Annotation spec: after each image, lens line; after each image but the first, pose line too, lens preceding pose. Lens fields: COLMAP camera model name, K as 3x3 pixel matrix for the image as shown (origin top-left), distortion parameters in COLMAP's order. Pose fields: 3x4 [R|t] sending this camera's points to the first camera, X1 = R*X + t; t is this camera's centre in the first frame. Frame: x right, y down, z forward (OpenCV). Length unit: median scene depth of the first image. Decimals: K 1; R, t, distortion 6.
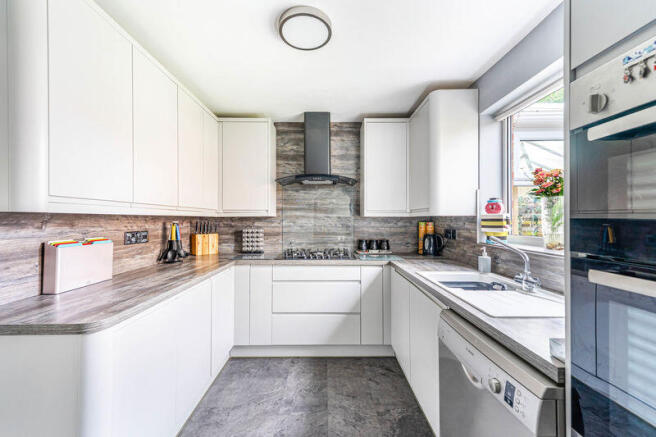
lens RADIAL K [[256.6, 0, 331.4], [0, 256.6, 218.9], [0, 0, 1]] dist [0.001480, 0.000074]
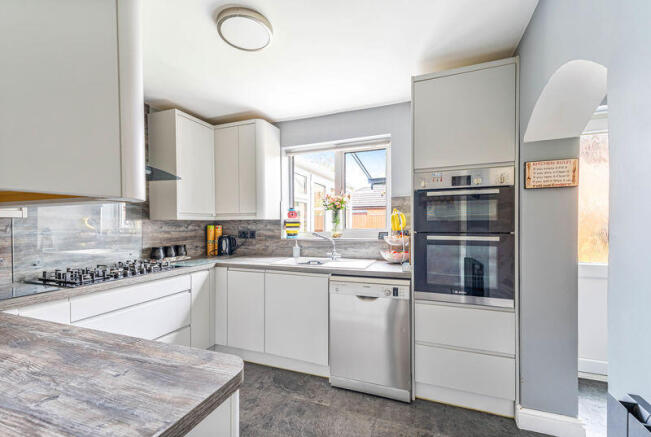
lens RADIAL K [[265.6, 0, 327.5], [0, 265.6, 223.0], [0, 0, 1]] dist [0.001104, 0.000106]
pose [[0.397429, -0.006235, 0.917612, -0.558918], [0.005416, 0.999975, 0.004449, 0.000185], [-0.917617, 0.003202, 0.397453, 0.160648]]
